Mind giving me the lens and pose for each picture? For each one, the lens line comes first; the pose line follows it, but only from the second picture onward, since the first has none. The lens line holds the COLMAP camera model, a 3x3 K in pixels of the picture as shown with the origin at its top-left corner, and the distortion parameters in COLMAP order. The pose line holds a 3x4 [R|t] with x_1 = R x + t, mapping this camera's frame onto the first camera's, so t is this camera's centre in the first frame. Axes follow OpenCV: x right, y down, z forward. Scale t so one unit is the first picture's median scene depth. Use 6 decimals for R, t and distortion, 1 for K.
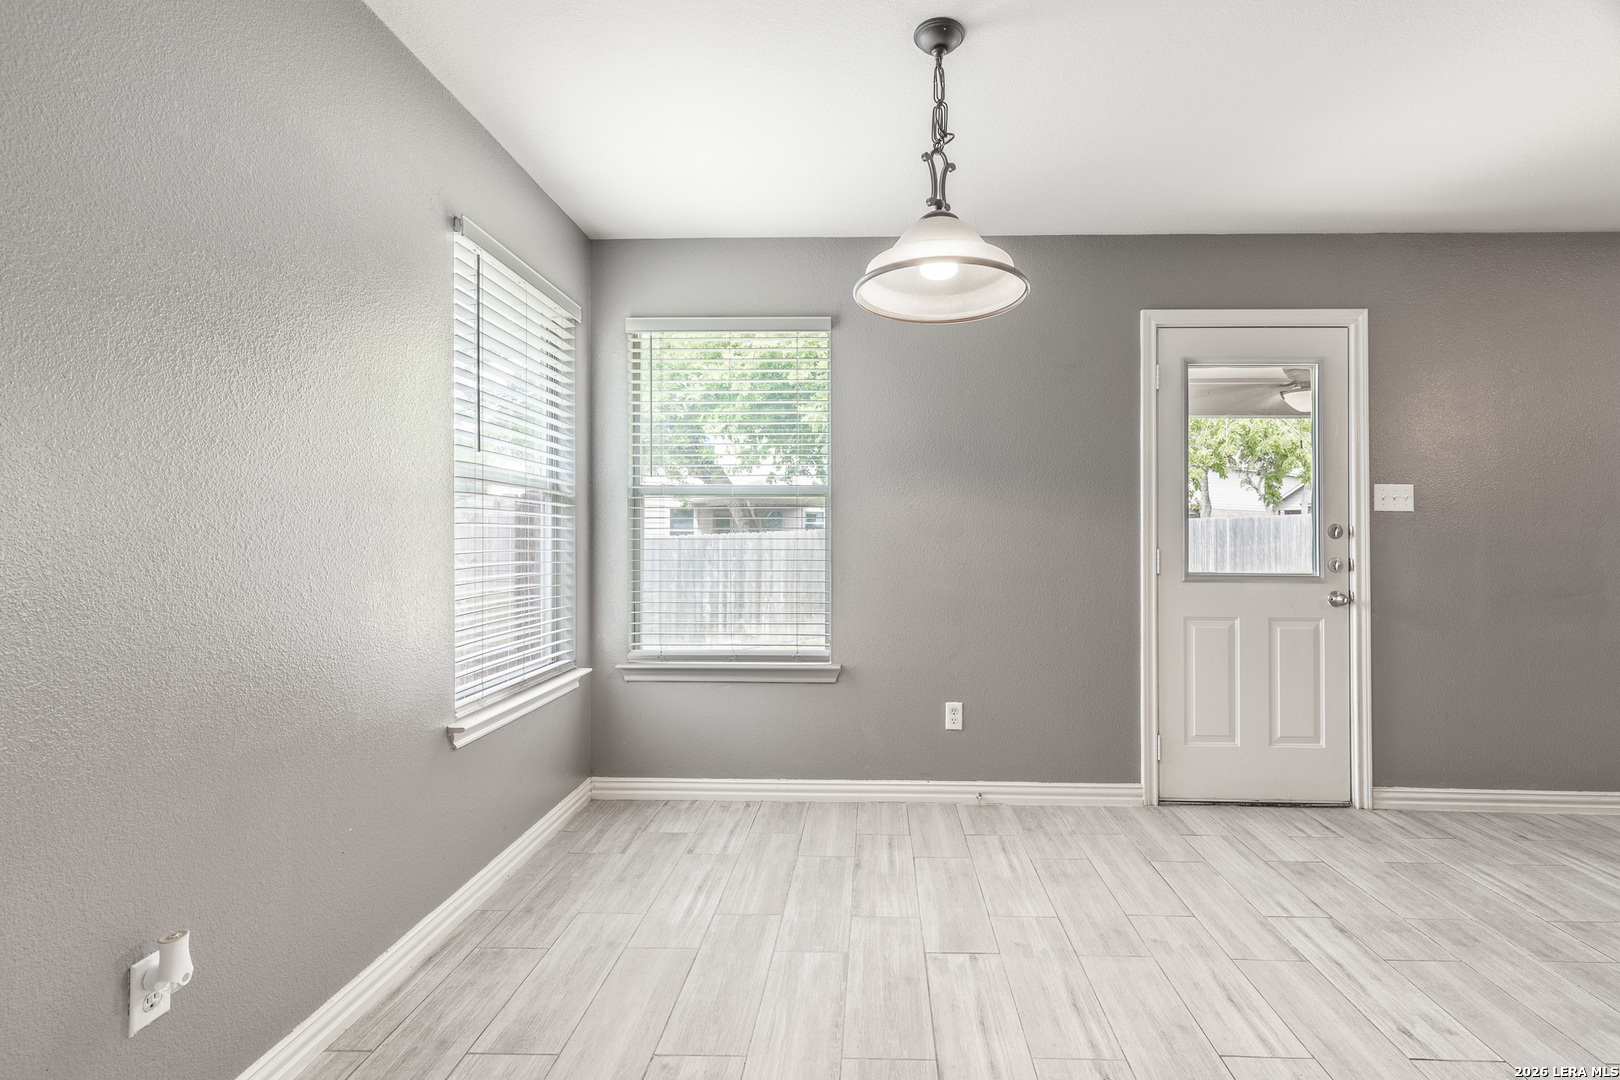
lens RADIAL K [[751.7, 0, 814.0], [0, 751.7, 537.0], [0, 0, 1]] dist [0.002677, 0.000082]
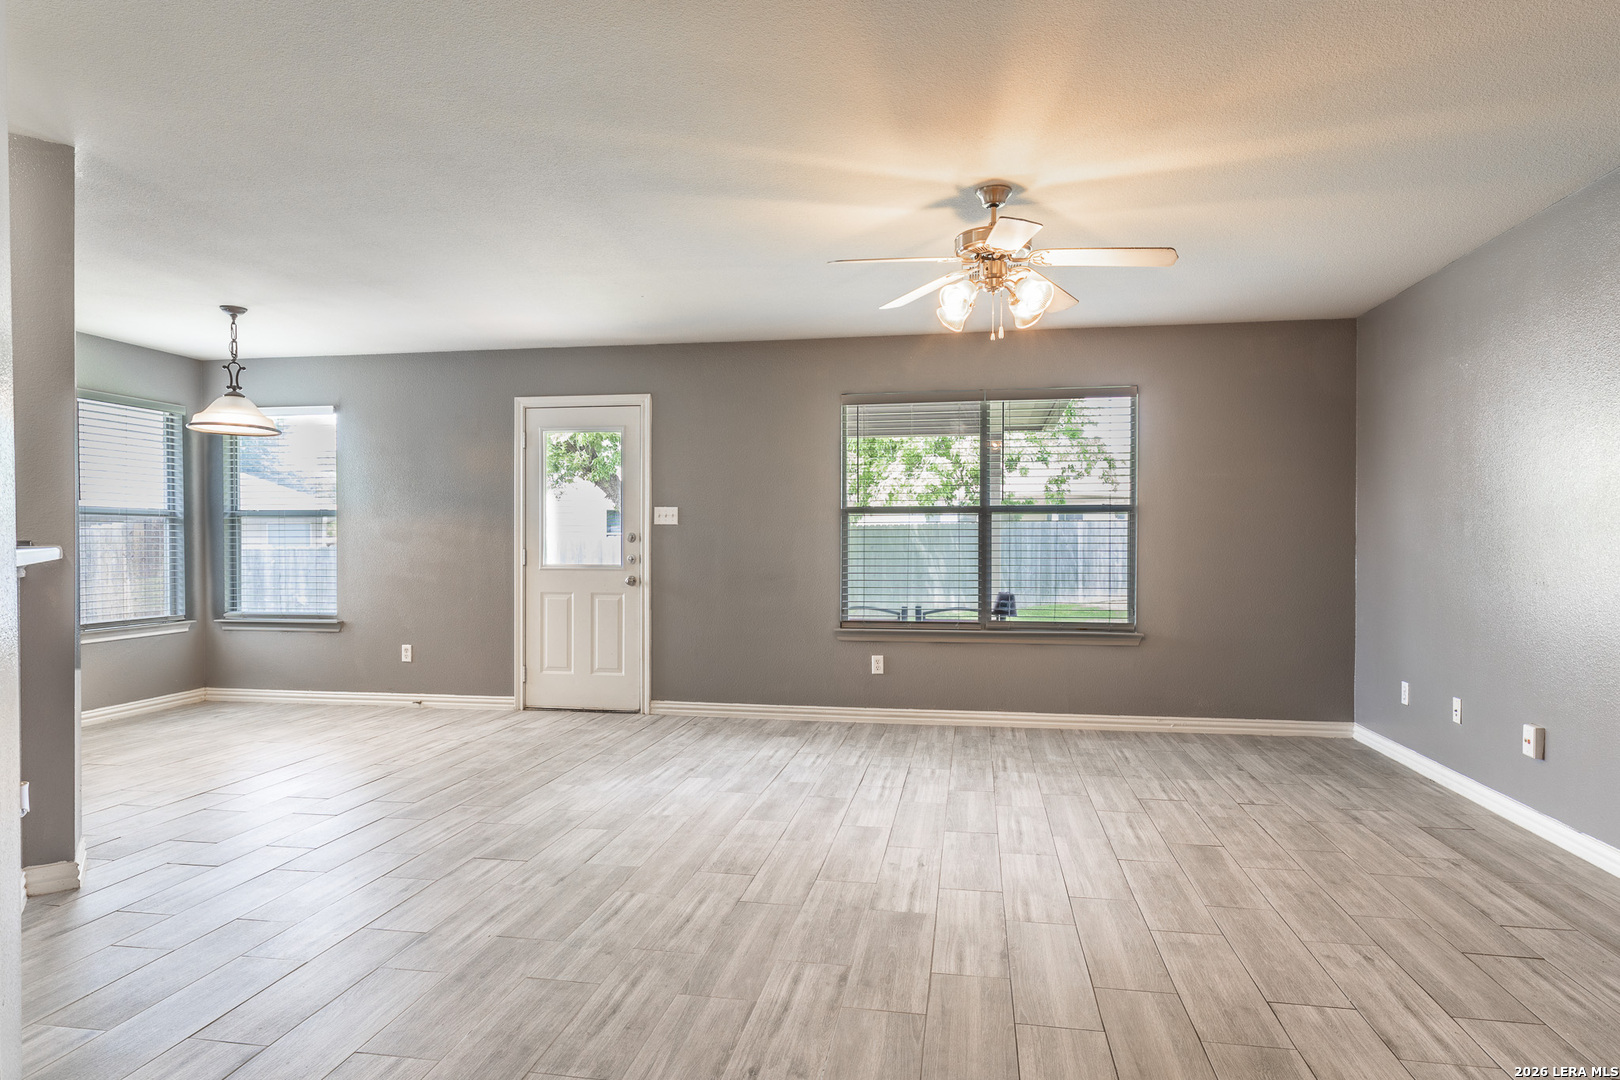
lens RADIAL K [[921.8, 0, 807.5], [0, 921.8, 546.1], [0, 0, 1]] dist [-0.008735, 0.000613]
pose [[0.992193, -0.003202, -0.124668, 1.295221], [0.005585, 0.999808, 0.018773, -0.023310], [0.124584, -0.019323, 0.992021, -0.849301]]
